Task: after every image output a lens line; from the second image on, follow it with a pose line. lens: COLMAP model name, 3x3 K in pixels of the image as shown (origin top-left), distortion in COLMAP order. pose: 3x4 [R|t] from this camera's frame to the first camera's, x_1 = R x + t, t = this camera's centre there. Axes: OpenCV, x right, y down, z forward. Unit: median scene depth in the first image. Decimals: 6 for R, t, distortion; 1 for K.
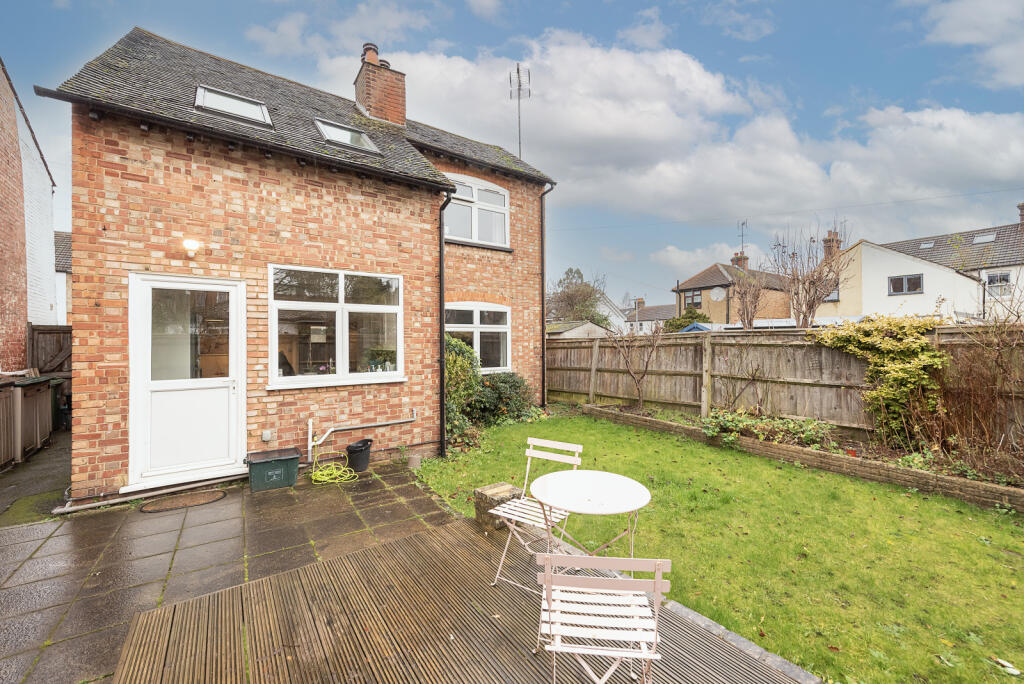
lens RADIAL K [[410.6, 0, 512.1], [0, 410.6, 342.0], [0, 0, 1]] dist [0.000231, -0.000402]
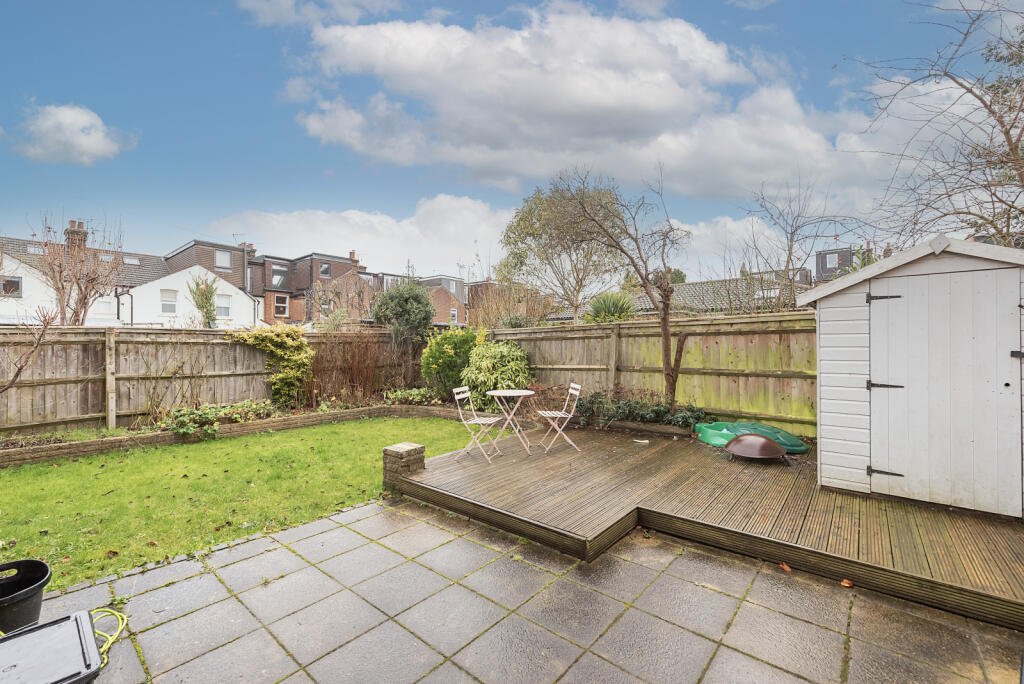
lens RADIAL K [[410.6, 0, 512.4], [0, 410.6, 345.7], [0, 0, 1]] dist [0.000231, -0.000402]
pose [[-0.258554, 0.007966, 0.965964, -0.649237], [0.007610, 0.999952, -0.006209, 0.028322], [-0.965967, 0.005746, -0.258602, 0.485603]]
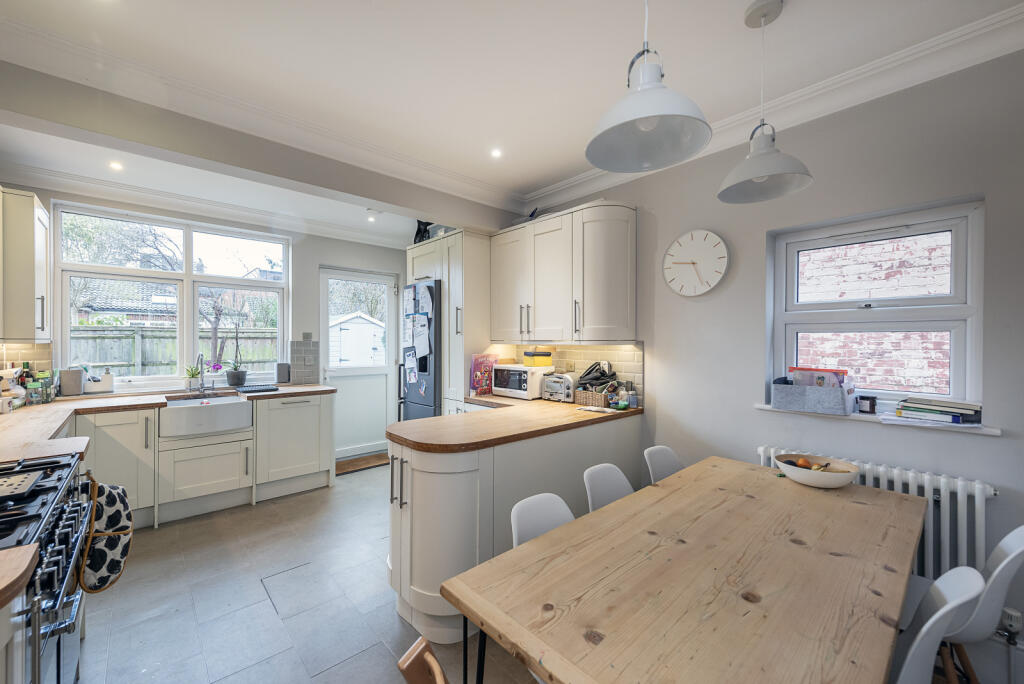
lens RADIAL K [[410.6, 0, 511.5], [0, 410.6, 344.0], [0, 0, 1]] dist [0.000231, -0.000402]
pose [[-0.992321, 0.006363, -0.123524, -0.668917], [0.006586, 0.999977, -0.001392, 0.029010], [0.123512, -0.002195, -0.992341, 0.861557]]
